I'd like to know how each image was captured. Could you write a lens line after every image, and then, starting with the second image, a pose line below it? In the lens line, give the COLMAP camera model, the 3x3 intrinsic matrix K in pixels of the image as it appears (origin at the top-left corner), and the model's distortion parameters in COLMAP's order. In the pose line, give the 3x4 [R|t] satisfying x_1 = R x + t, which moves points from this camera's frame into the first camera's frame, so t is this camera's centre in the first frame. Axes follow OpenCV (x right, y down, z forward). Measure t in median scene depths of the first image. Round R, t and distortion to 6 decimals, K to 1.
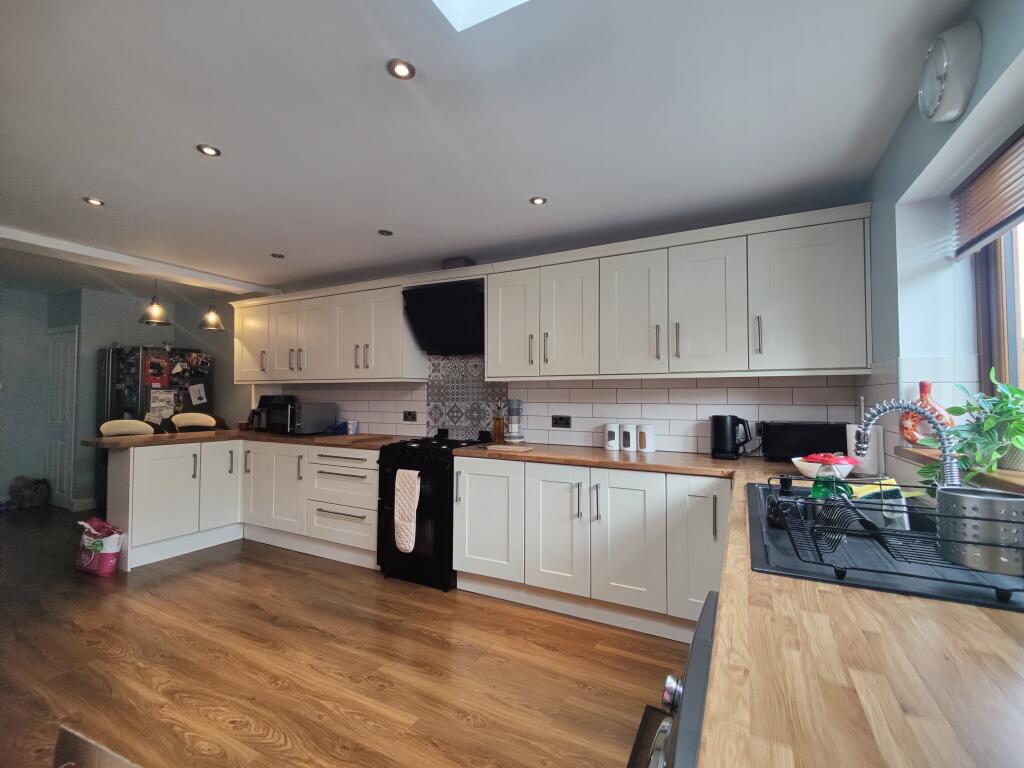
lens RADIAL K [[448.4, 0, 512.6], [0, 448.4, 384.0], [0, 0, 1]] dist [-0.002121, 0.000828]
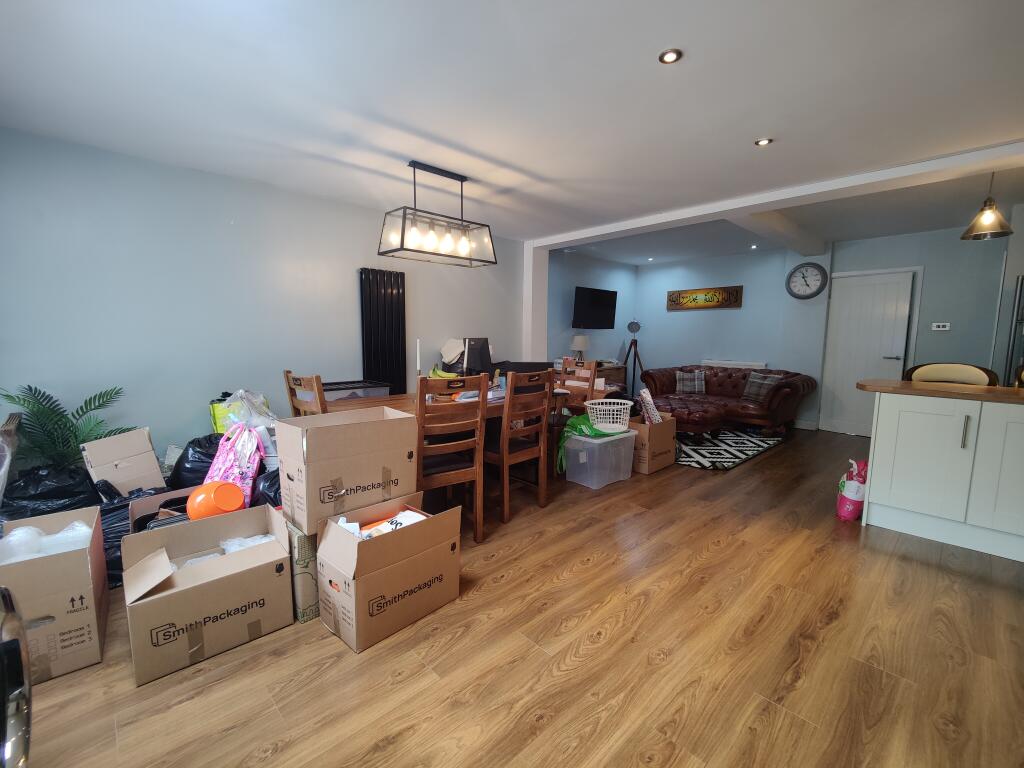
lens RADIAL K [[448.4, 0, 512.1], [0, 448.4, 385.8], [0, 0, 1]] dist [-0.002121, 0.000828]
pose [[-0.318604, 0.100152, -0.942582, 0.214442], [0.017548, 0.994855, 0.099775, 0.029109], [0.947725, 0.015248, -0.318723, 0.617255]]
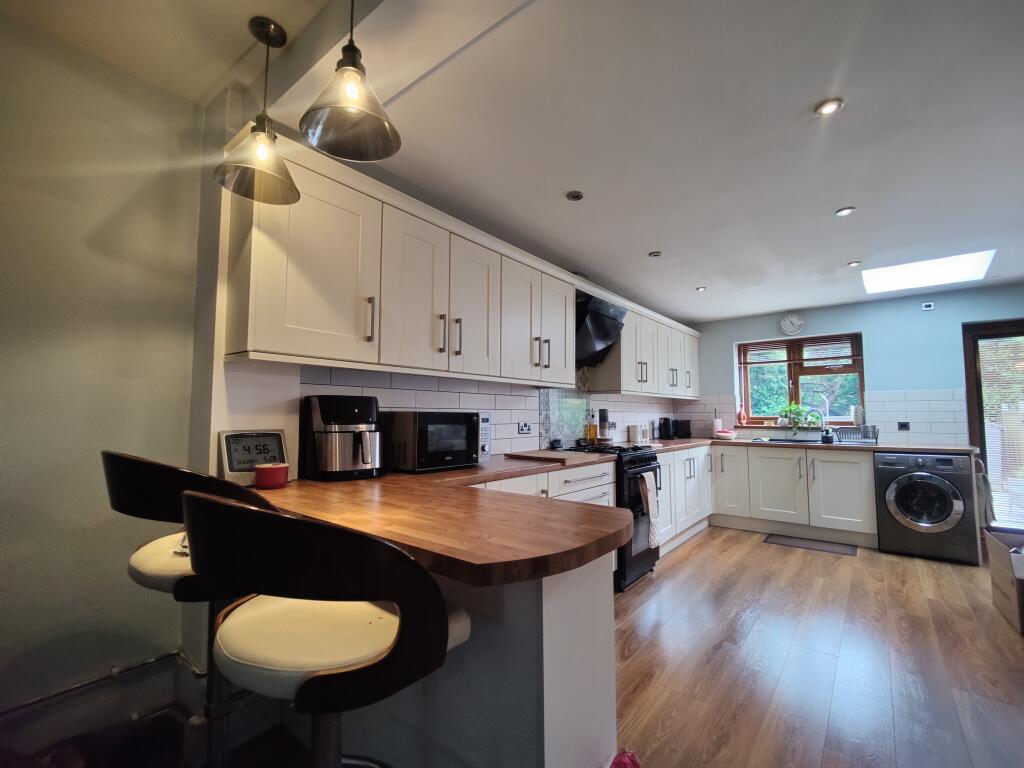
lens RADIAL K [[448.4, 0, 510.2], [0, 448.4, 383.5], [0, 0, 1]] dist [-0.002121, 0.000828]
pose [[0.205062, 0.062741, 0.976736, -1.298955], [-0.029708, 0.997882, -0.057862, 0.045845], [-0.978298, -0.017152, 0.206492, 1.036520]]
